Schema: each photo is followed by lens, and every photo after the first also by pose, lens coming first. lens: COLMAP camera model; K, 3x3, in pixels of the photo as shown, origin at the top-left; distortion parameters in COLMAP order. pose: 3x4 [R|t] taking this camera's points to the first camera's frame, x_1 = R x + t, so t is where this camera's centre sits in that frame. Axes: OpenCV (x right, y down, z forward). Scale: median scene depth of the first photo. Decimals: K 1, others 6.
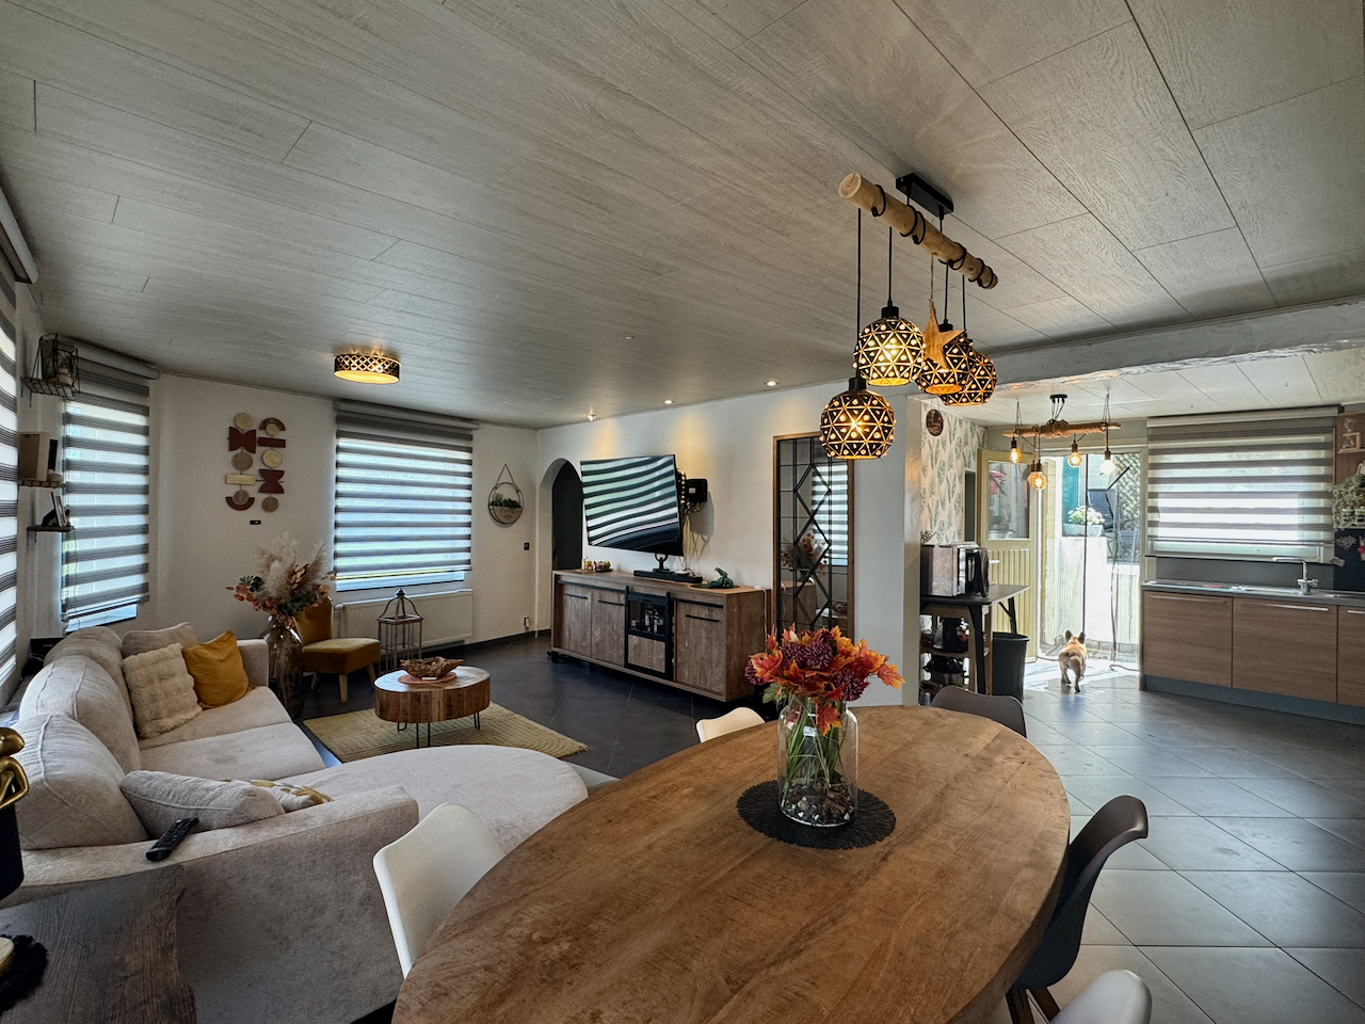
lens RADIAL K [[668.7, 0, 678.3], [0, 668.7, 512.3], [0, 0, 1]] dist [-0.000955, -0.000193]
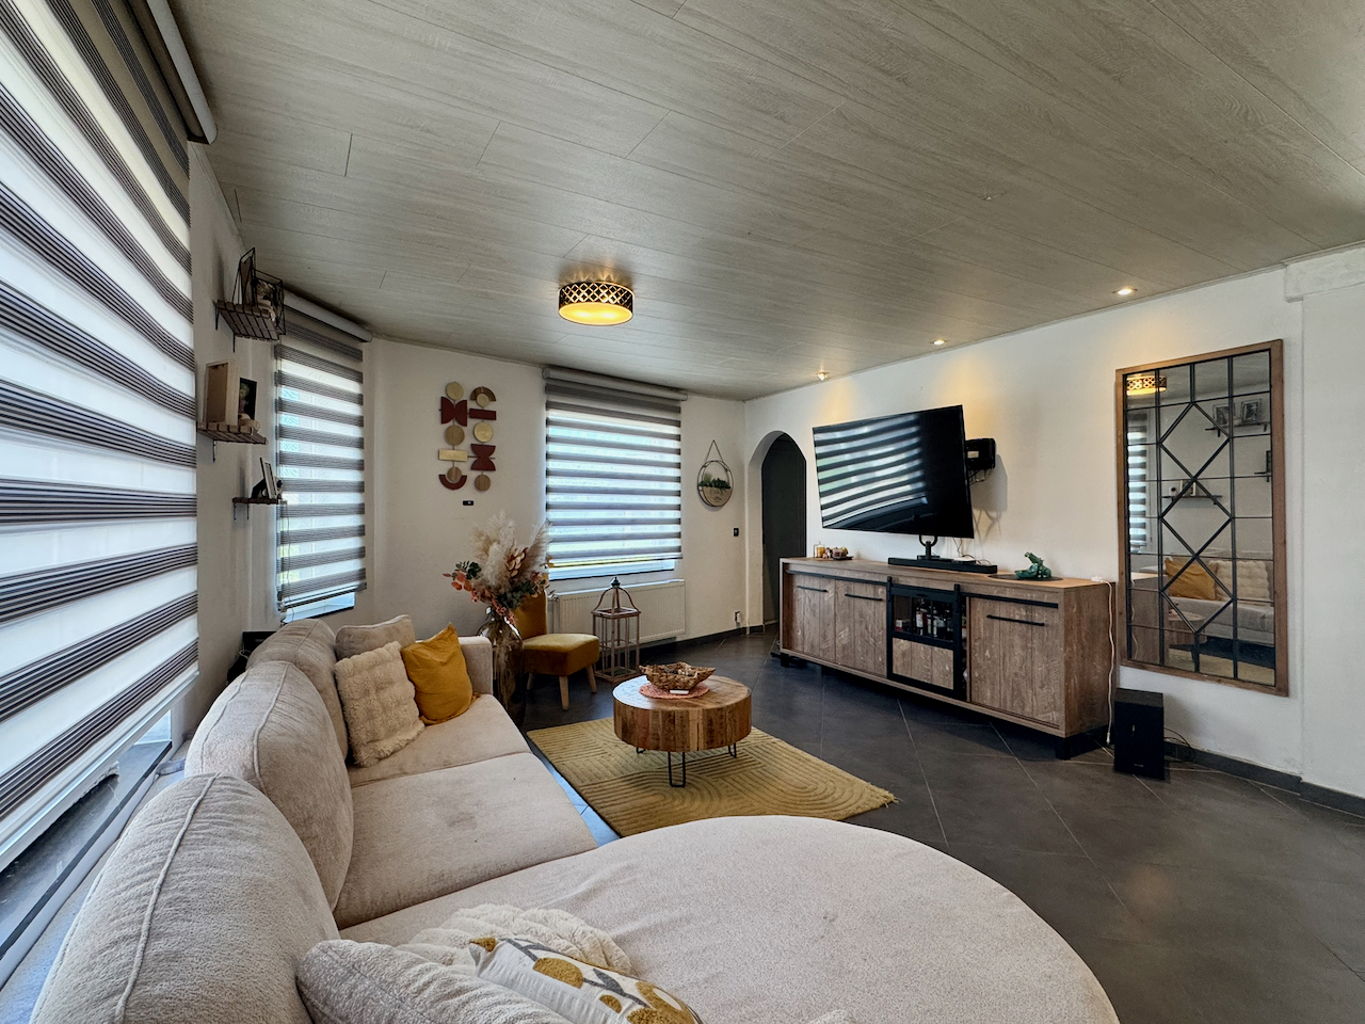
lens RADIAL K [[646.4, 0, 679.7], [0, 646.4, 511.9], [0, 0, 1]] dist [-0.003238, -0.000292]
pose [[0.974833, -0.015357, -0.222408, -0.166546], [0.016686, 0.999852, 0.004099, 0.029179], [0.222312, -0.007707, 0.974945, 0.221086]]
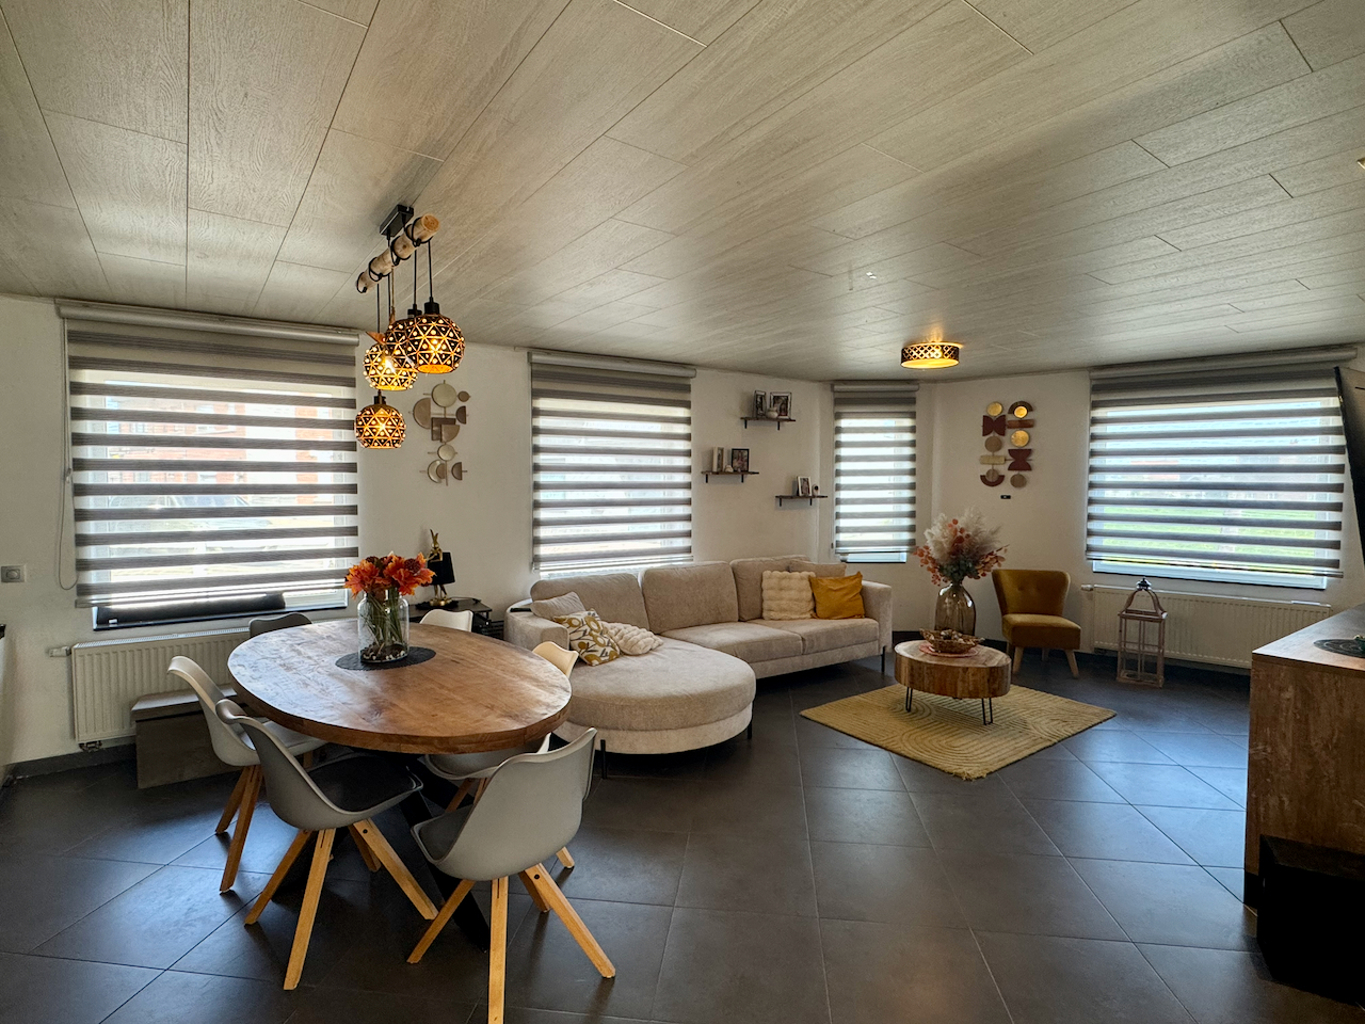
lens RADIAL K [[668.7, 0, 681.4], [0, 668.7, 511.7], [0, 0, 1]] dist [-0.000955, -0.000193]
pose [[-0.128233, 0.033640, -0.991173, 0.578493], [-0.000895, 0.999420, 0.034036, 0.002004], [0.991744, 0.005252, -0.128128, 0.623221]]
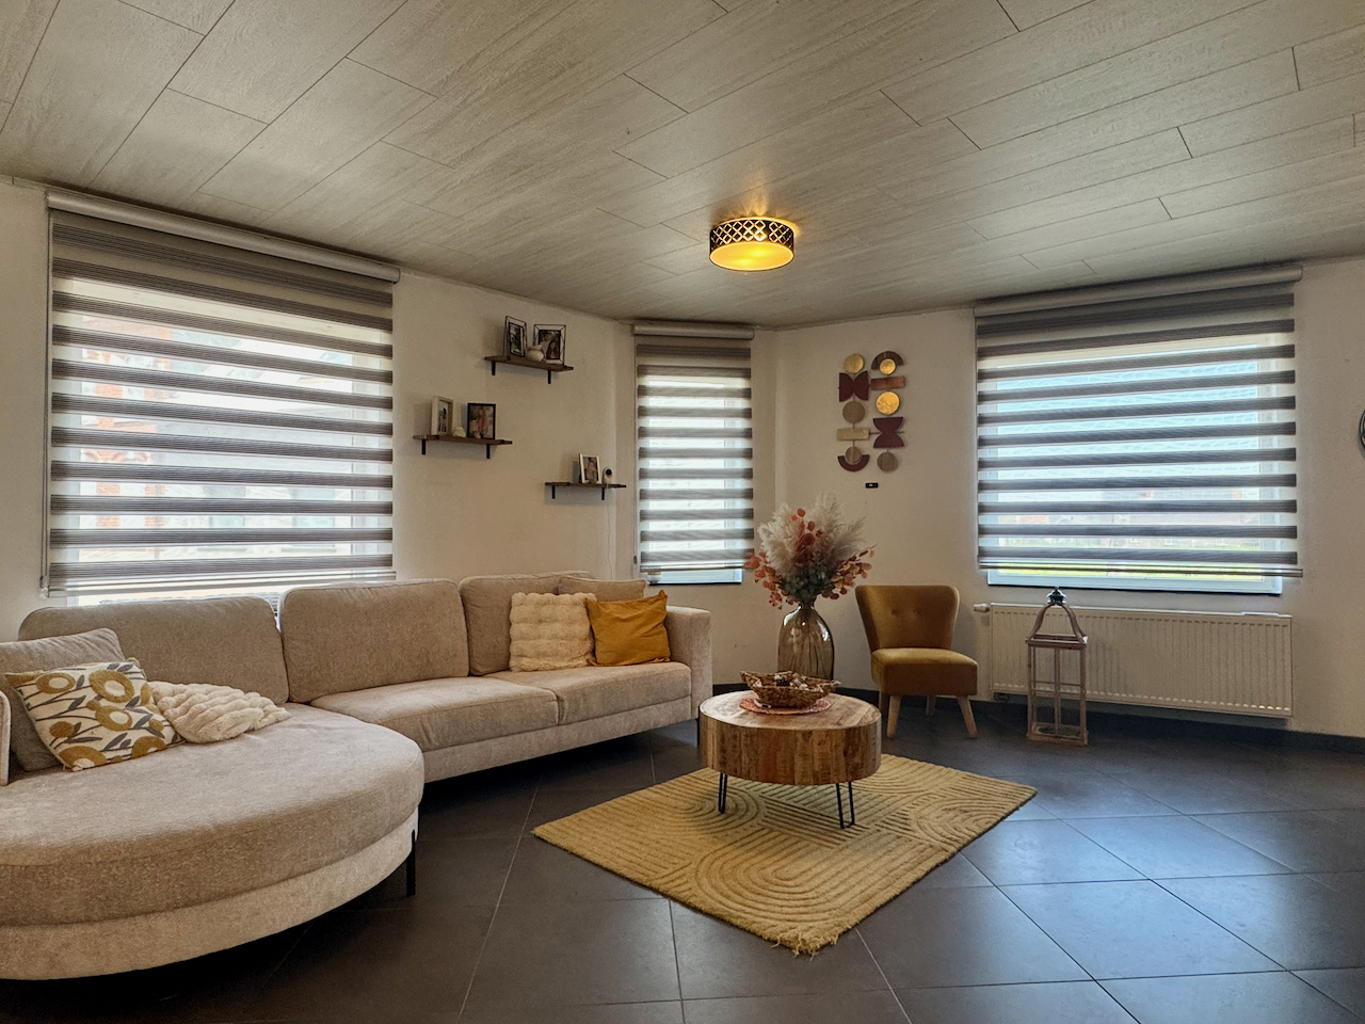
lens RADIAL K [[772.1, 0, 684.1], [0, 772.1, 511.5], [0, 0, 1]] dist [-0.001060, -0.002412]
pose [[0.071251, -0.032894, -0.996916, 0.286827], [0.005621, 0.999453, -0.032576, 0.078188], [0.997443, -0.003283, 0.071397, 0.733932]]
